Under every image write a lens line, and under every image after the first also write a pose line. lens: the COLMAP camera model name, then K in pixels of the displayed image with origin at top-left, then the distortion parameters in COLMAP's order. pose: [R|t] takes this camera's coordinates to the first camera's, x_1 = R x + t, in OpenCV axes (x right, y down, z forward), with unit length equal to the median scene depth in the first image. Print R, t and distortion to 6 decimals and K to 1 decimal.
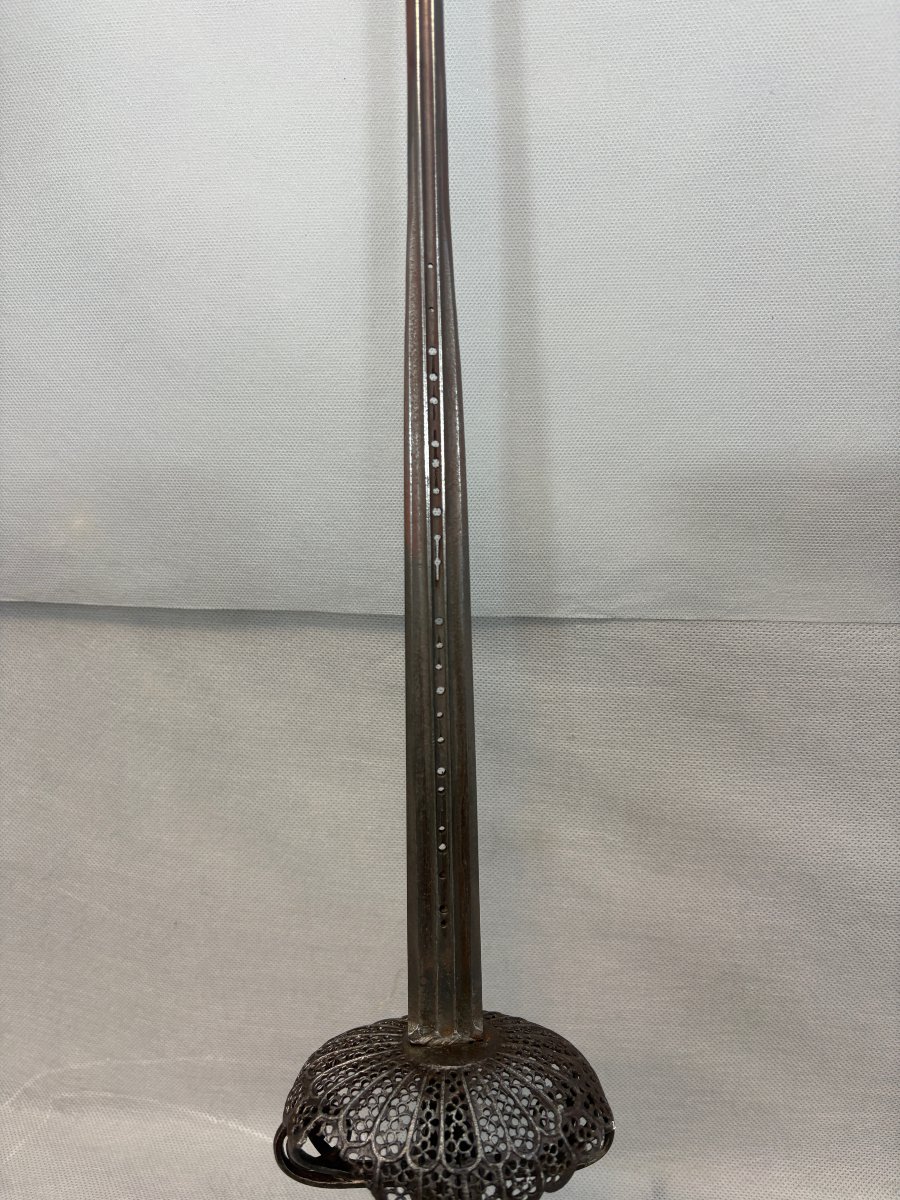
lens RADIAL K [[912.6, 0, 462.6], [0, 912.6, 603.4], [0, 0, 1]] dist [0.009269, 0.003277]
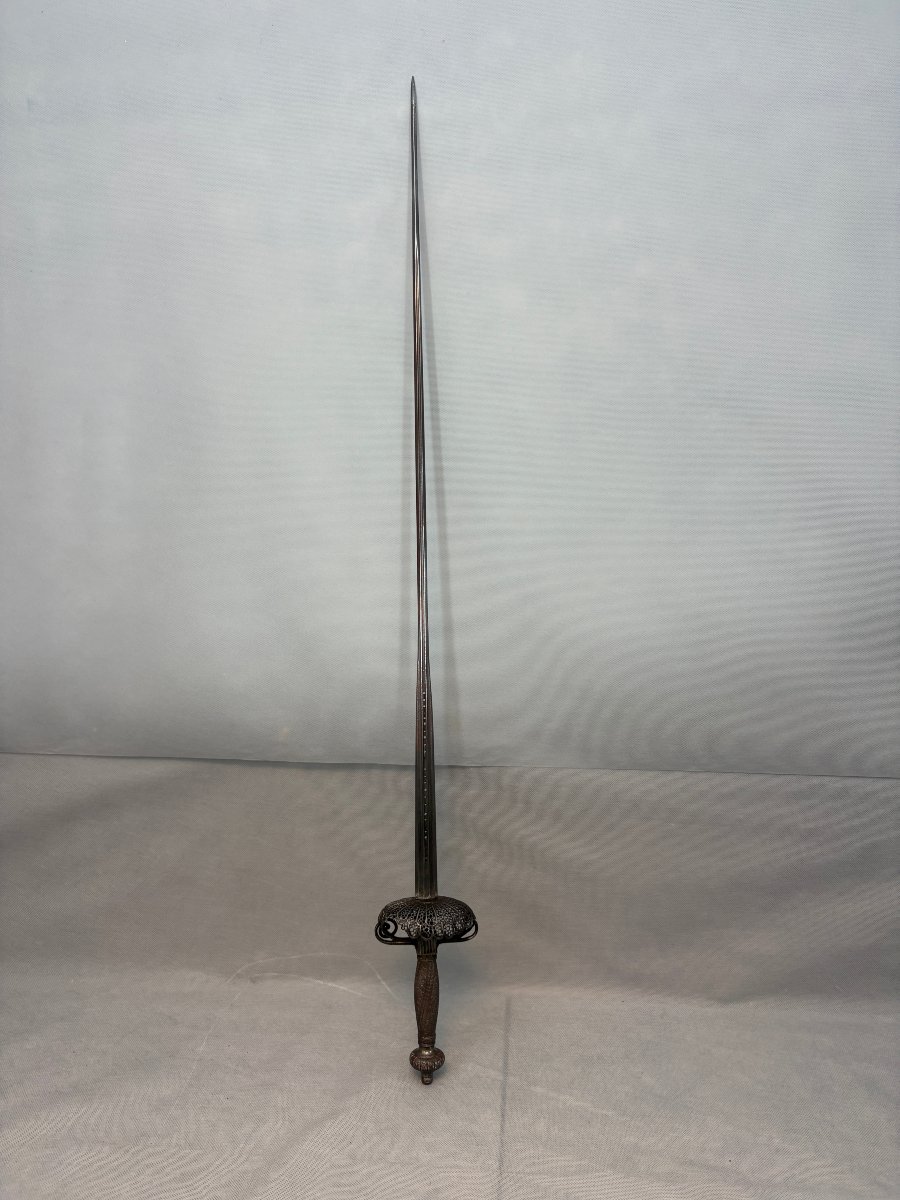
lens RADIAL K [[912.6, 0, 462.6], [0, 912.6, 603.4], [0, 0, 1]] dist [0.009269, 0.003277]
pose [[0.998506, 0.007668, 0.054098, -0.075656], [0.000561, 0.988613, -0.150477, -0.074966], [-0.054636, 0.150283, 0.987132, -2.458345]]
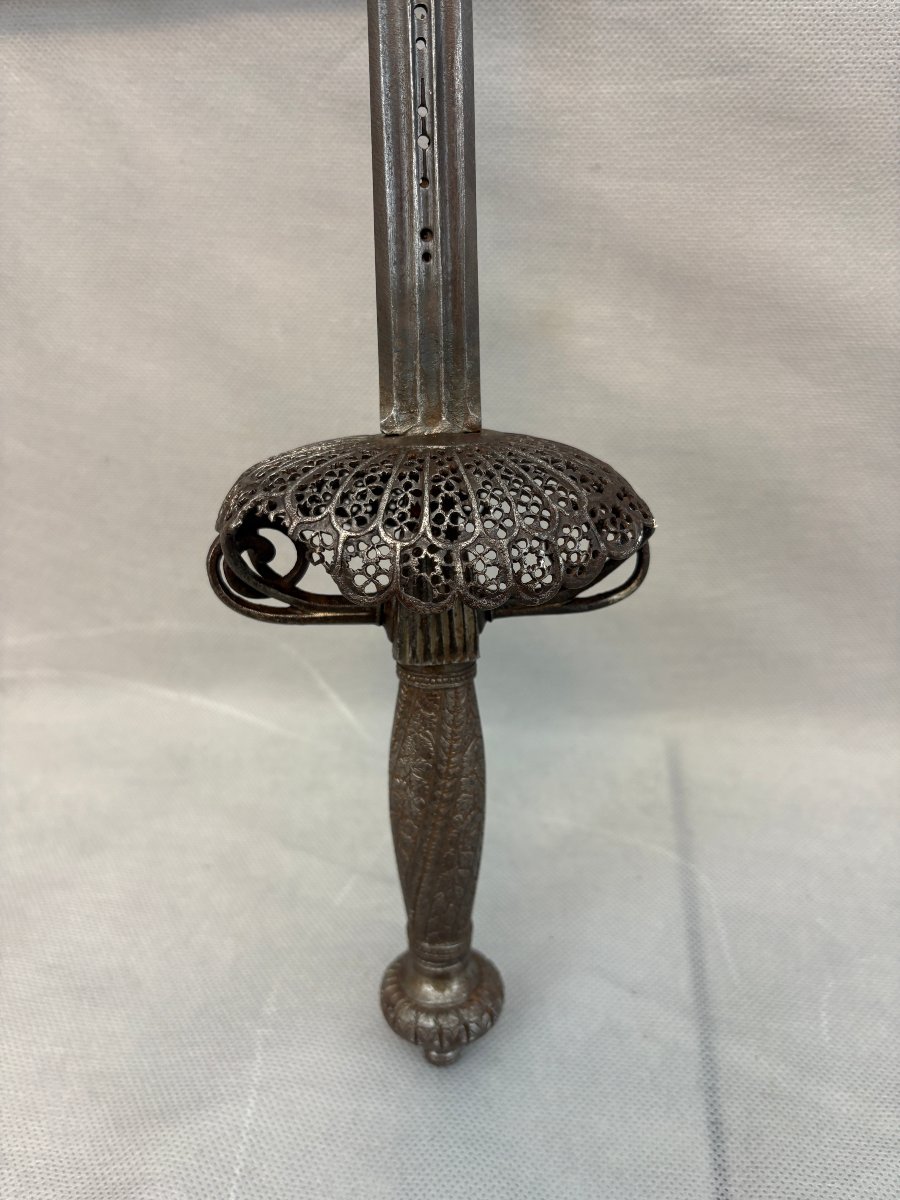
lens RADIAL K [[912.6, 0, 462.6], [0, 912.6, 603.4], [0, 0, 1]] dist [0.009269, 0.003277]
pose [[0.999896, -0.003573, 0.013987, -0.003683], [0.000286, 0.973602, 0.228250, 0.454469], [-0.014434, -0.228222, 0.973502, 0.249668]]
